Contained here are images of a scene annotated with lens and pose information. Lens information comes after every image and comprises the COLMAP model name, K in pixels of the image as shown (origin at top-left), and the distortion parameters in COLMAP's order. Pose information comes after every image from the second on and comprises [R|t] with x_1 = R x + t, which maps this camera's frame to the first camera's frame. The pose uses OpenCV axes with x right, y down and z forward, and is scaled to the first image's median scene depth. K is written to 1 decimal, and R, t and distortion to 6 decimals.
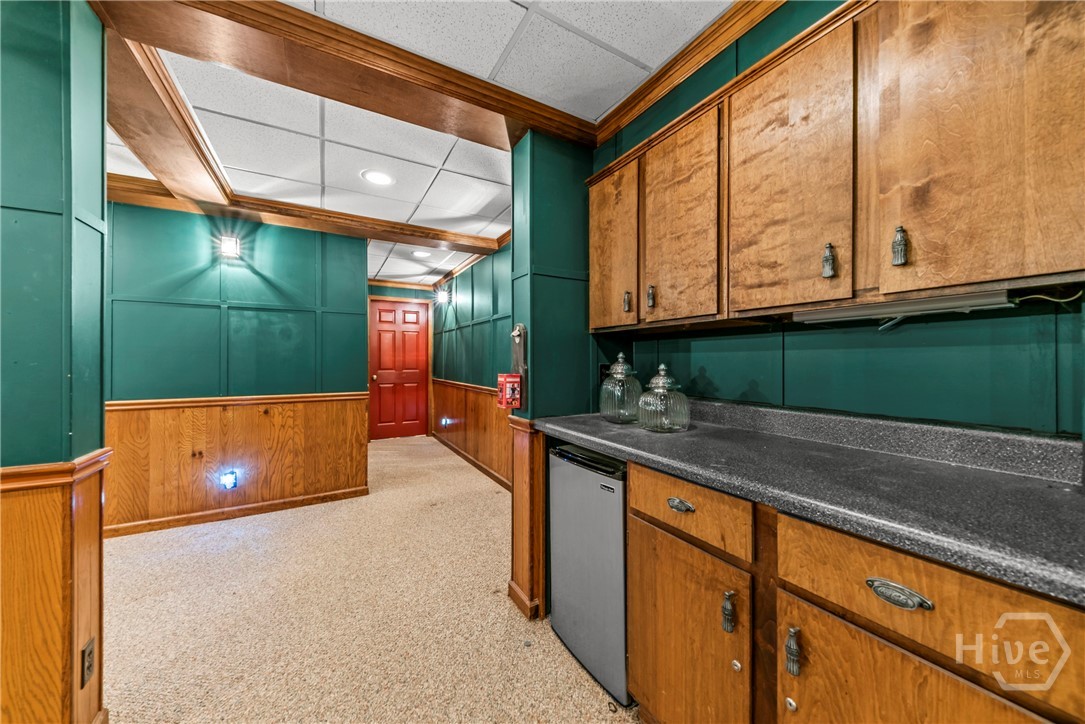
lens RADIAL K [[374.9, 0, 542.5], [0, 374.9, 362.0], [0, 0, 1]] dist [-0.000806, -0.000090]
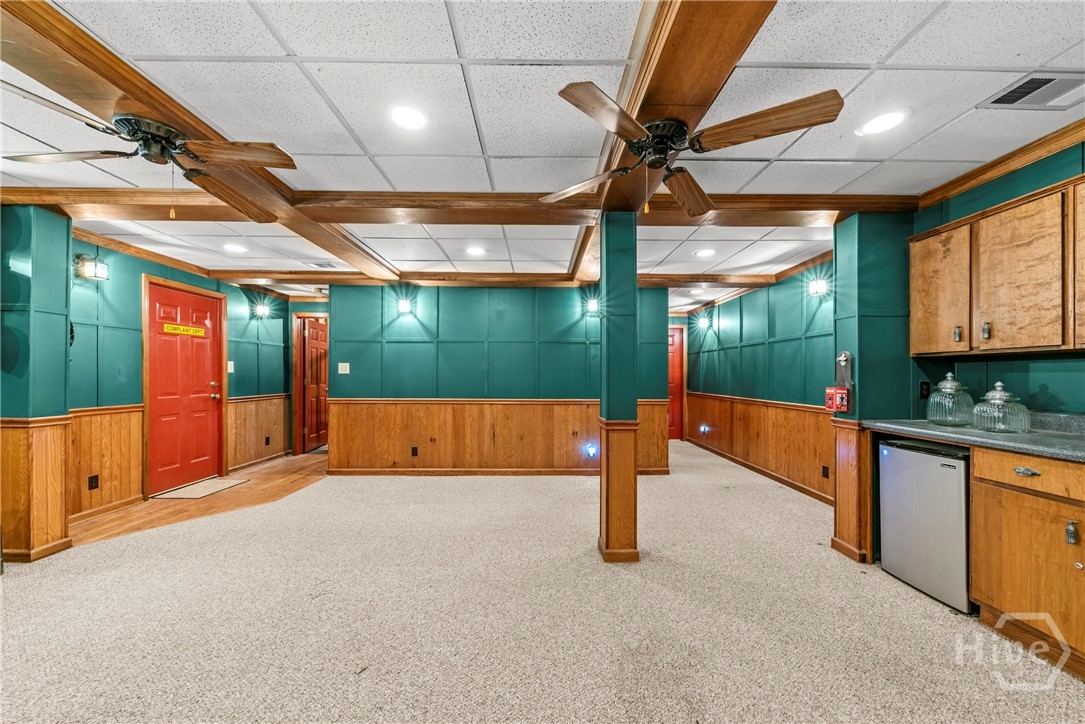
lens RADIAL K [[373.9, 0, 543.4], [0, 373.9, 374.7], [0, 0, 1]] dist [0.000656, -0.002432]
pose [[0.869915, 0.002805, -0.493193, -0.385271], [-0.006125, 0.999968, -0.005116, -0.002467], [0.493163, 0.007471, 0.869905, -0.834418]]
